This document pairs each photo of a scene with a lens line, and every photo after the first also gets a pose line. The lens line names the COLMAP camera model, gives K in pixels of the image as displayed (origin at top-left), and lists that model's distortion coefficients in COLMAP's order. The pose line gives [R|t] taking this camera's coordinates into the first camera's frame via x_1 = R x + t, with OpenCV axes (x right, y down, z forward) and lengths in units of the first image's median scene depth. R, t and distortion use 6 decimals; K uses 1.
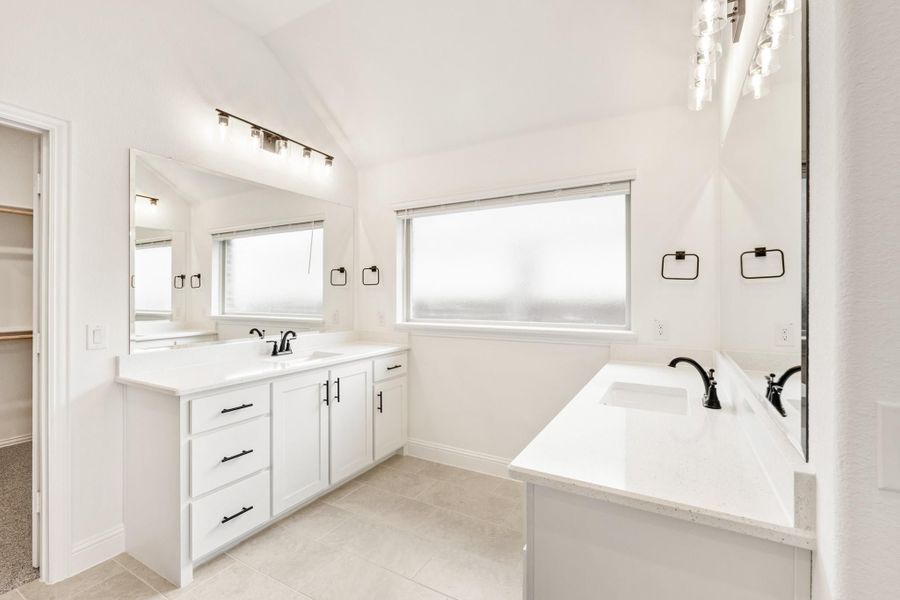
lens RADIAL K [[399.9, 0, 449.8], [0, 399.9, 294.6], [0, 0, 1]] dist [0.001420, 0.000007]
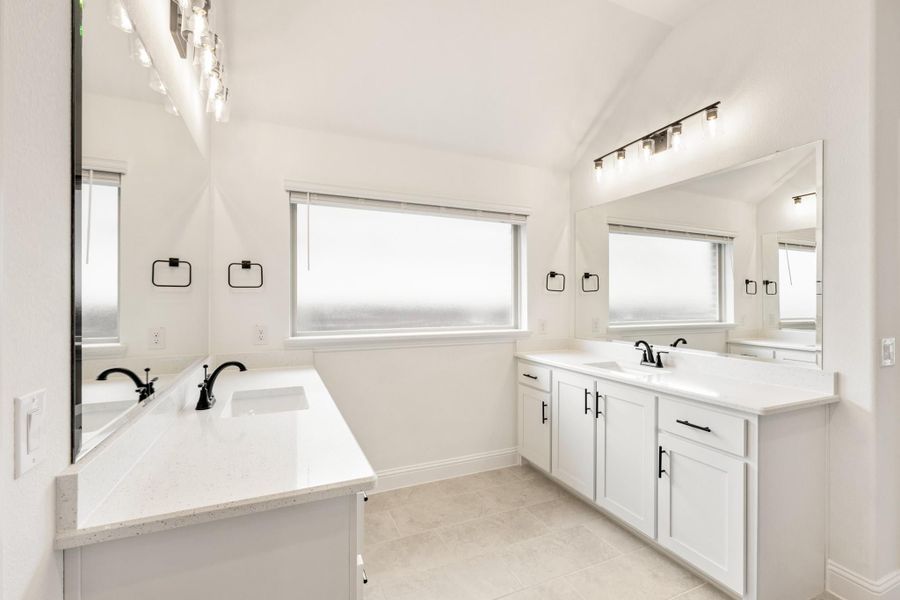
lens RADIAL K [[390.6, 0, 450.0], [0, 390.6, 300.0], [0, 0, 1]] dist [-0.001050, -0.000058]
pose [[0.599232, 0.003283, 0.800569, -0.699849], [-0.000946, 0.999994, -0.003392, -0.000465], [-0.800575, 0.001275, 0.599231, 0.403781]]
